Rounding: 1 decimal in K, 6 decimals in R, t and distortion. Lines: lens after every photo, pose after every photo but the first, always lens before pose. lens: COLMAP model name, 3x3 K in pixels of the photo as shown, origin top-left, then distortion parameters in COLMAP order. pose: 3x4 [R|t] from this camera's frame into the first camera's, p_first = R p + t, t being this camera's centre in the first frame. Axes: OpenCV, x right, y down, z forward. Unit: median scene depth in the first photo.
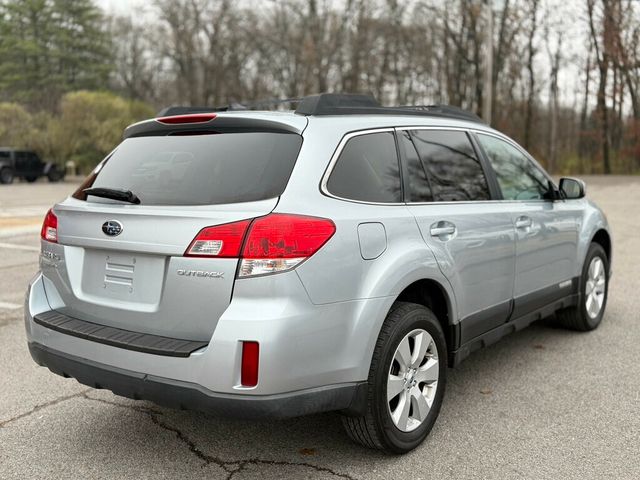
lens RADIAL K [[676.5, 0, 320.0], [0, 676.5, 240.0], [0, 0, 1]] dist [0.054565, -0.011731]
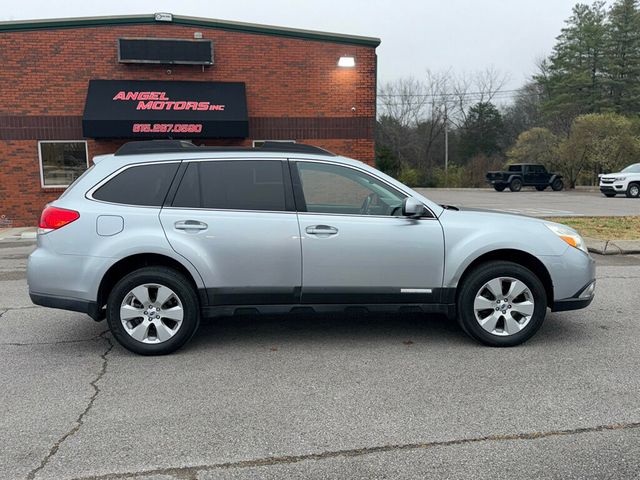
lens RADIAL K [[557.8, 0, 320.0], [0, 557.8, 240.0], [0, 0, 1]] dist [0.050740, -0.107657]
pose [[0.656737, 0.093135, -0.748347, 1.330702], [-0.089526, 0.994956, 0.045260, -0.067301], [0.748787, 0.037272, 0.661762, 0.373764]]
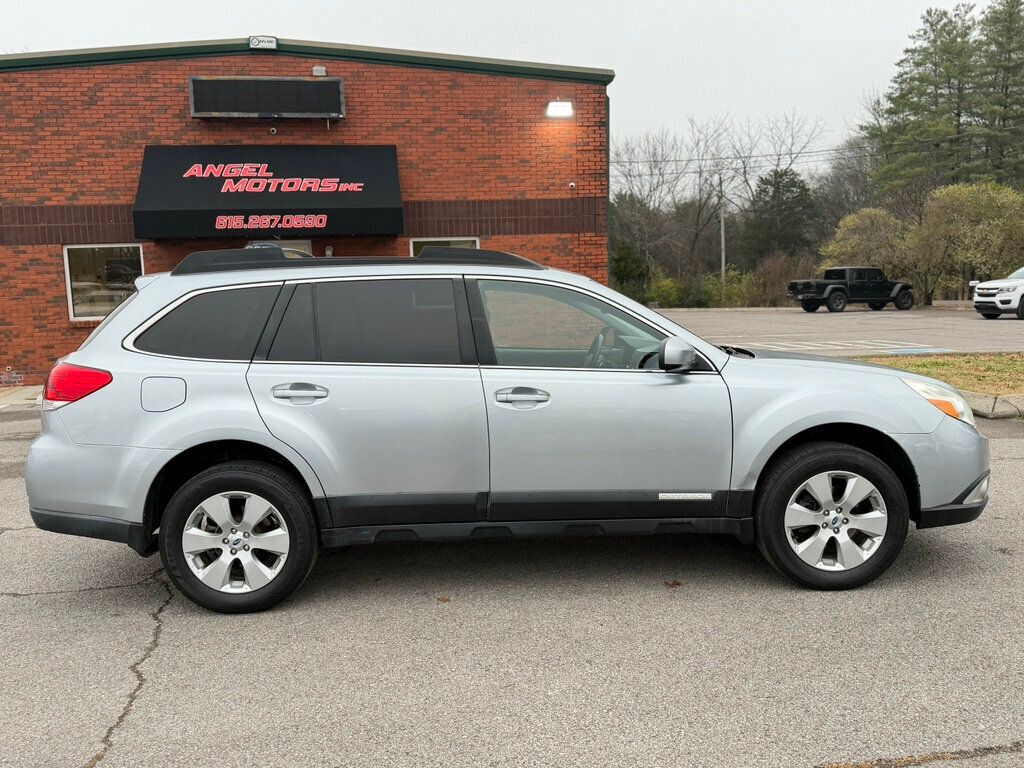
lens RADIAL K [[892.5, 0, 512.0], [0, 892.5, 384.0], [0, 0, 1]] dist [0.050740, -0.107657]
pose [[0.649583, 0.074667, -0.756615, 1.273680], [-0.073140, 0.996687, 0.035566, -0.090074], [0.756764, 0.032236, 0.652893, 0.426336]]
